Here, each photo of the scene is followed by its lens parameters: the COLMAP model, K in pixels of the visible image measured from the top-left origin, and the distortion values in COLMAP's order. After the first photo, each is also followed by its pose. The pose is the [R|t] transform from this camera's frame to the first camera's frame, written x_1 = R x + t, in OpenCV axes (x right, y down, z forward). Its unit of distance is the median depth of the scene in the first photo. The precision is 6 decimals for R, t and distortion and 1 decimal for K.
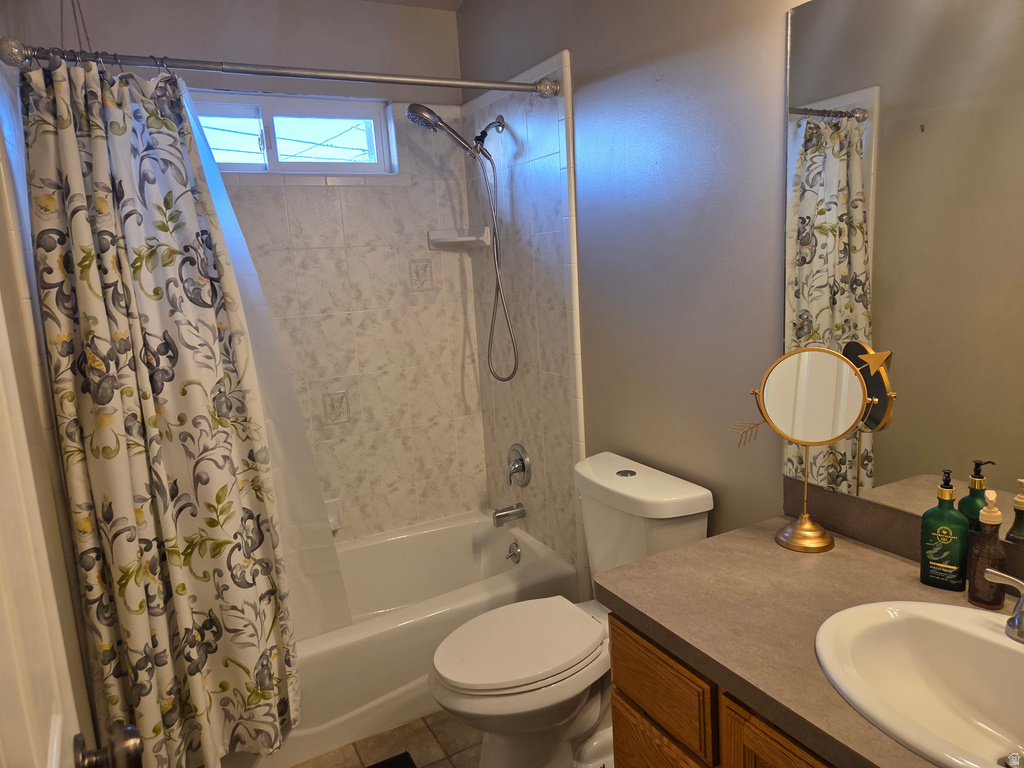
lens RADIAL K [[677.5, 0, 512.4], [0, 677.5, 366.8], [0, 0, 1]] dist [0.073448, -0.059418]
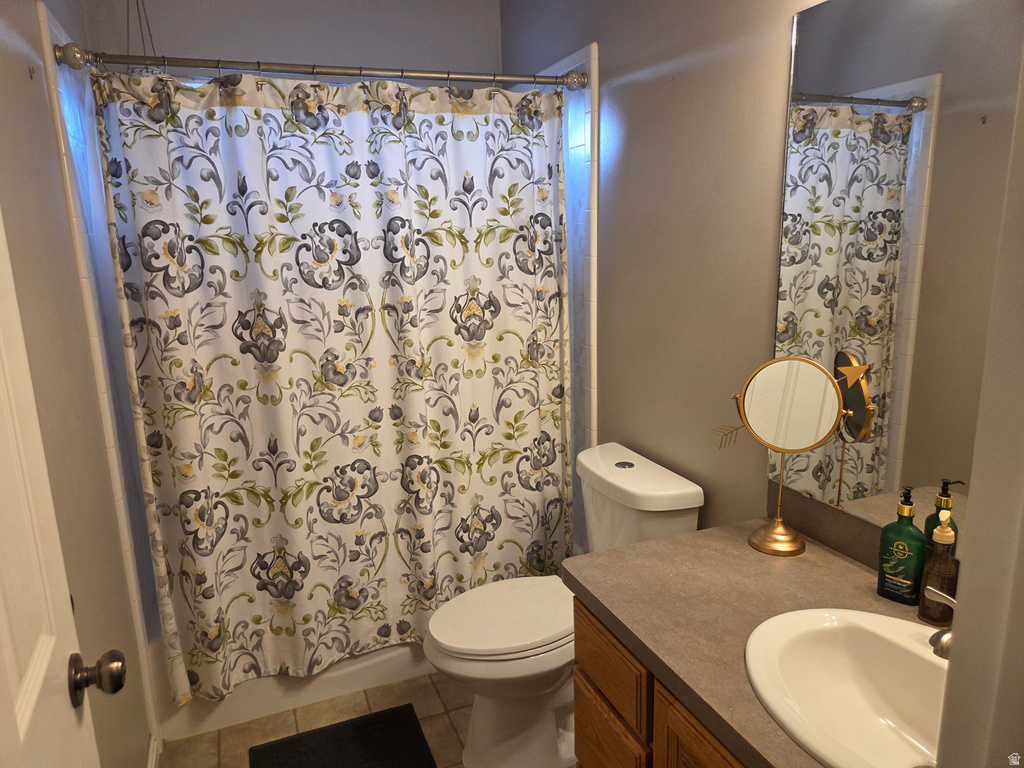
lens RADIAL K [[684.6, 0, 506.3], [0, 684.6, 372.7], [0, 0, 1]] dist [0.078491, -0.066997]
pose [[0.991599, 0.051511, -0.118654, 0.136810], [-0.045646, 0.997623, 0.051629, -0.037371], [0.121032, -0.045779, 0.991592, -0.065389]]
